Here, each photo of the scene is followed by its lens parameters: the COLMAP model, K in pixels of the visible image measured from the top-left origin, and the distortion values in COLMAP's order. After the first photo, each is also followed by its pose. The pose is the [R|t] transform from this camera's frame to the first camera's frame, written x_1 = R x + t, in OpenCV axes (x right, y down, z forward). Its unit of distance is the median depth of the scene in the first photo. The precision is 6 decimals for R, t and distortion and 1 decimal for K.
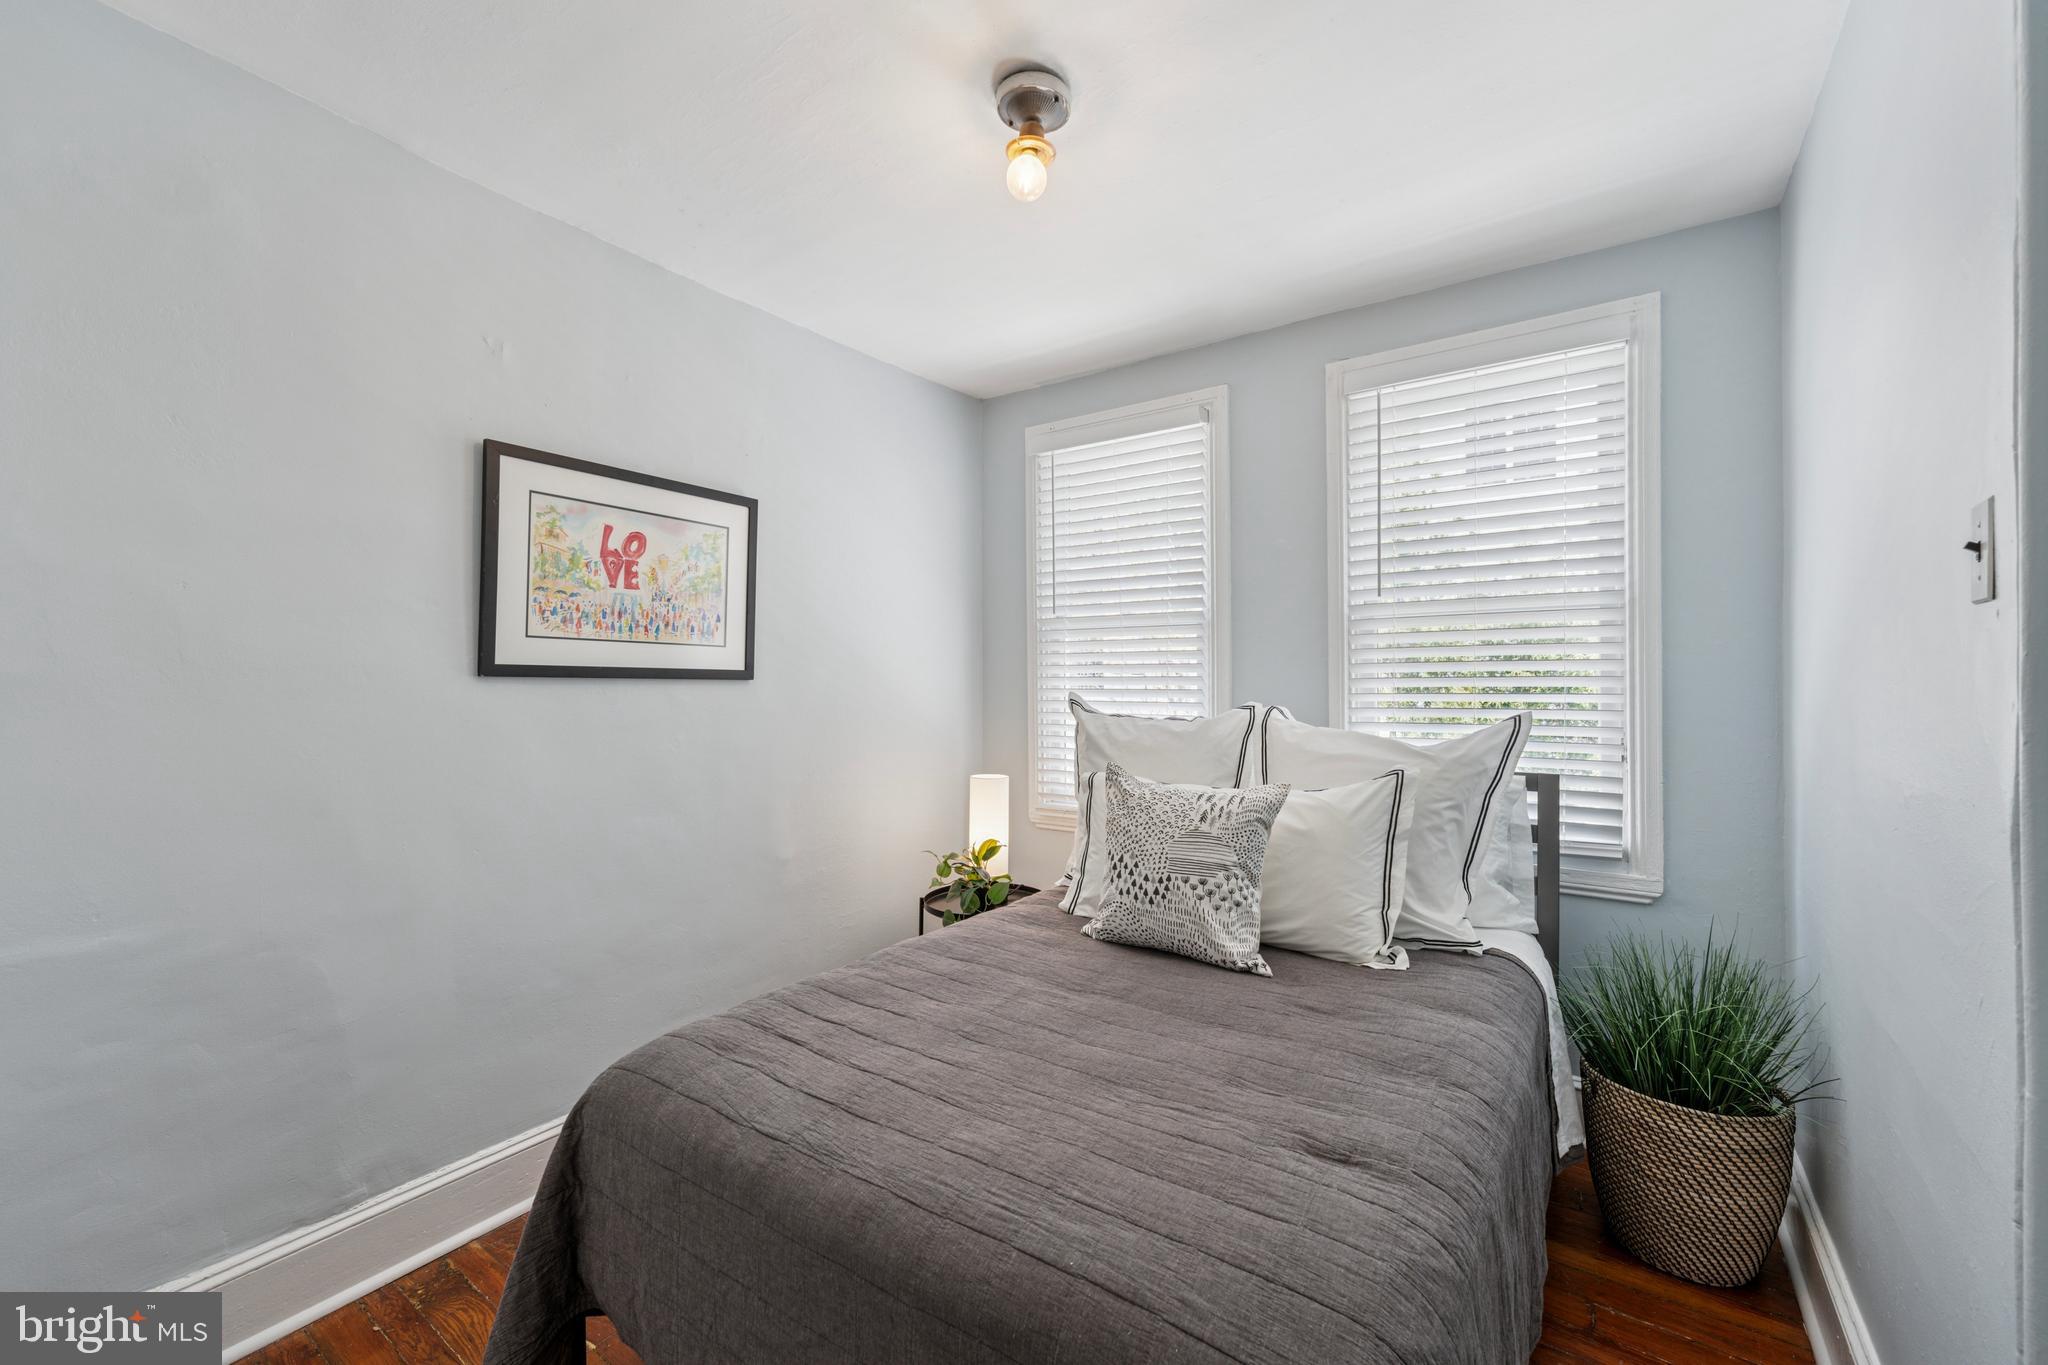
lens RADIAL K [[833.9, 0, 1021.9], [0, 833.9, 681.8], [0, 0, 1]] dist [0.000362, -0.000166]
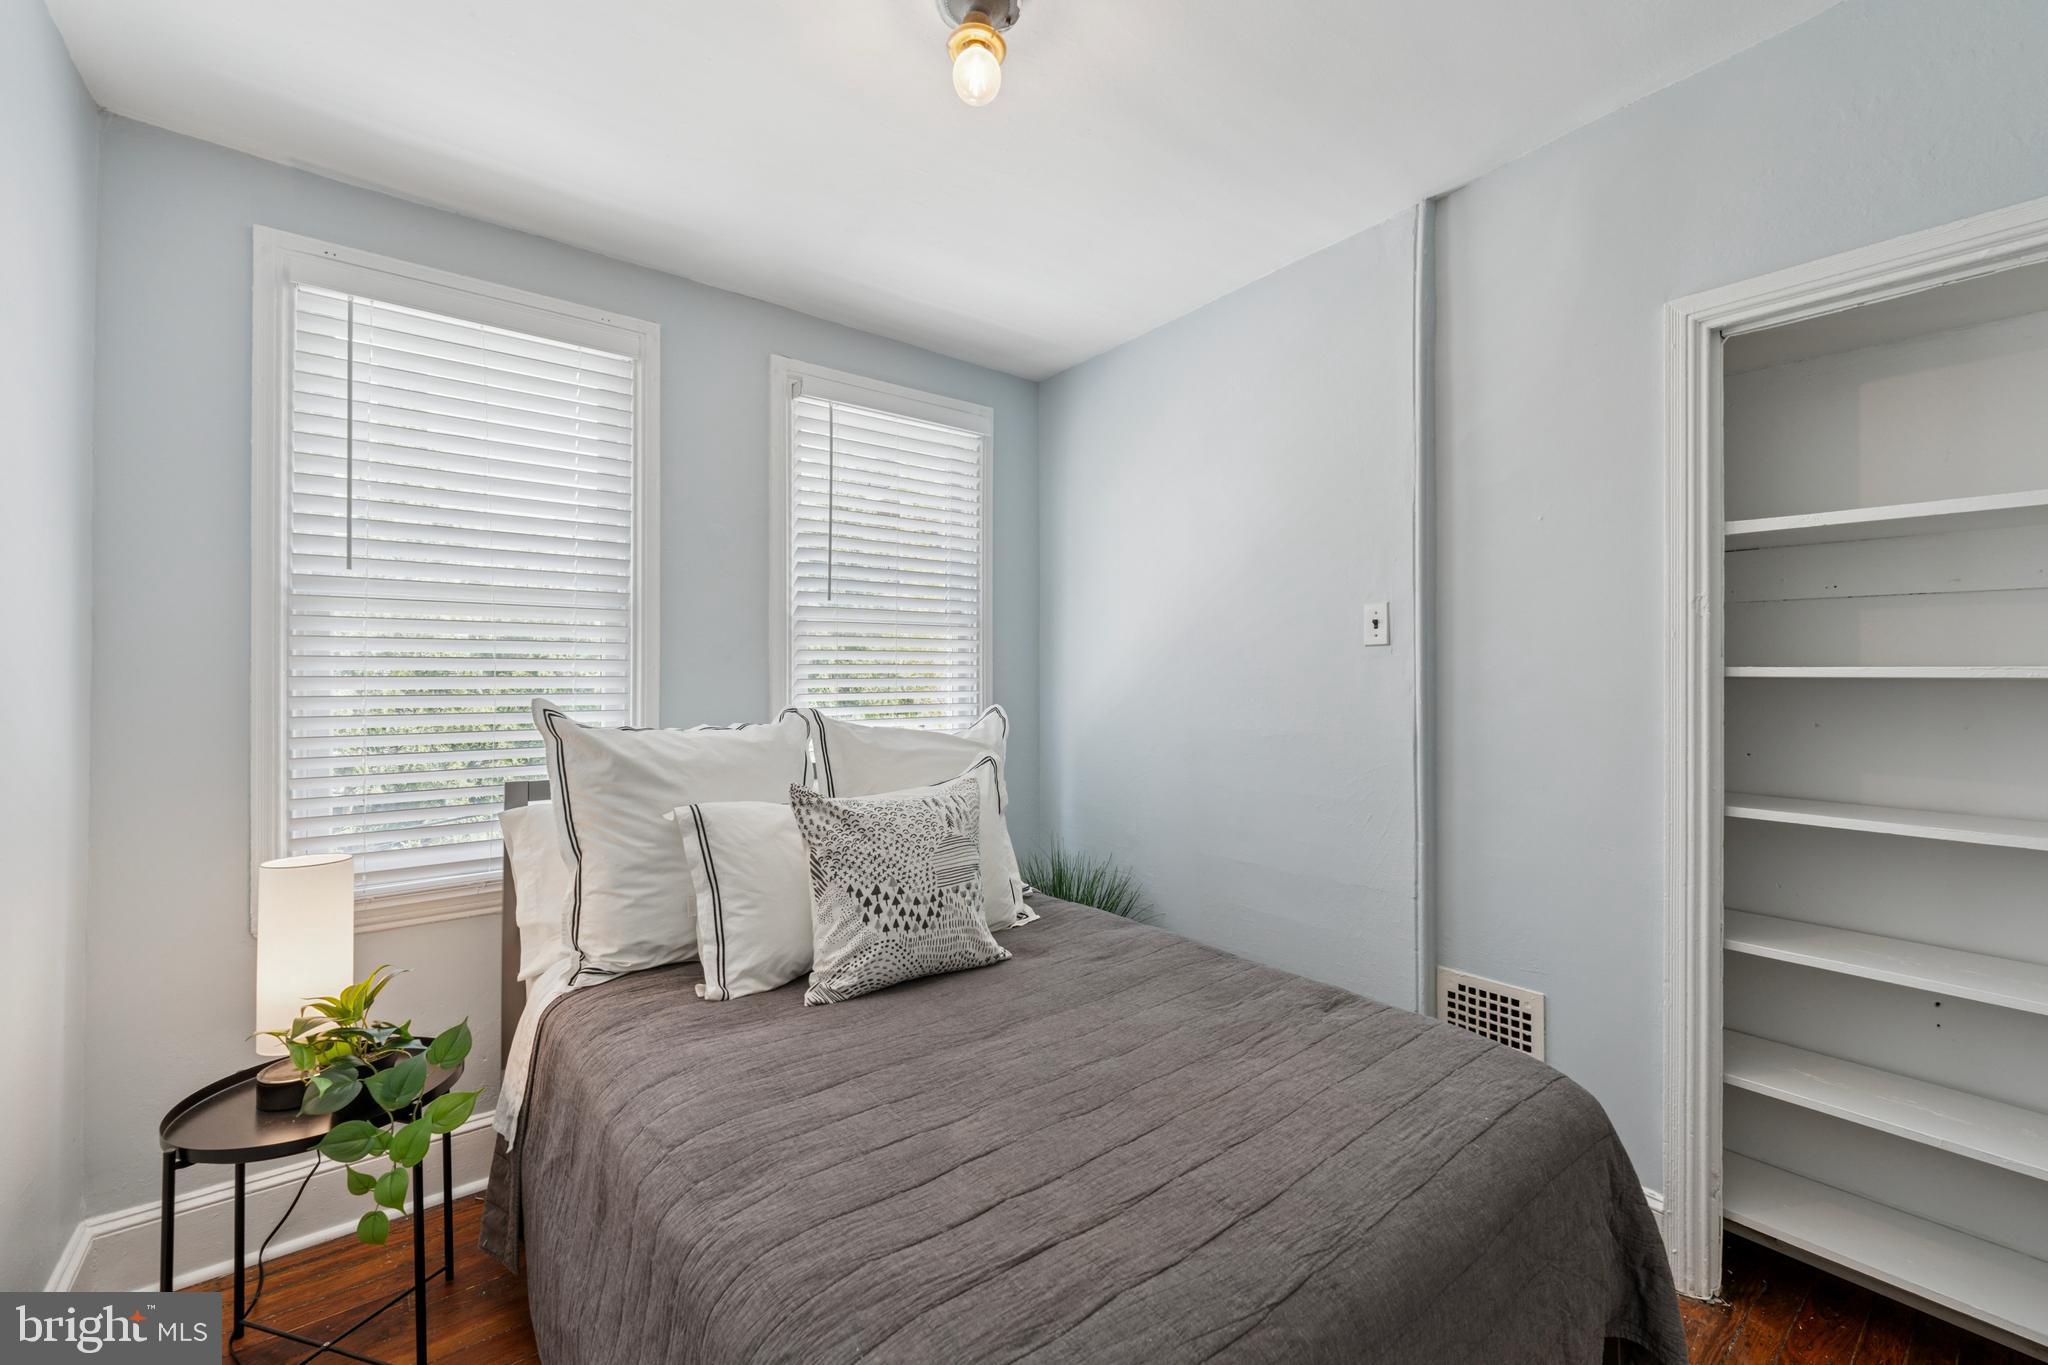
lens RADIAL K [[840.5, 0, 1027.1], [0, 840.5, 664.3], [0, 0, 1]] dist [-0.000379, -0.000038]
pose [[0.273785, 0.017511, 0.961632, -0.693037], [0.004627, 0.999799, -0.019523, -0.000485], [-0.961780, 0.009794, 0.273648, 0.642033]]
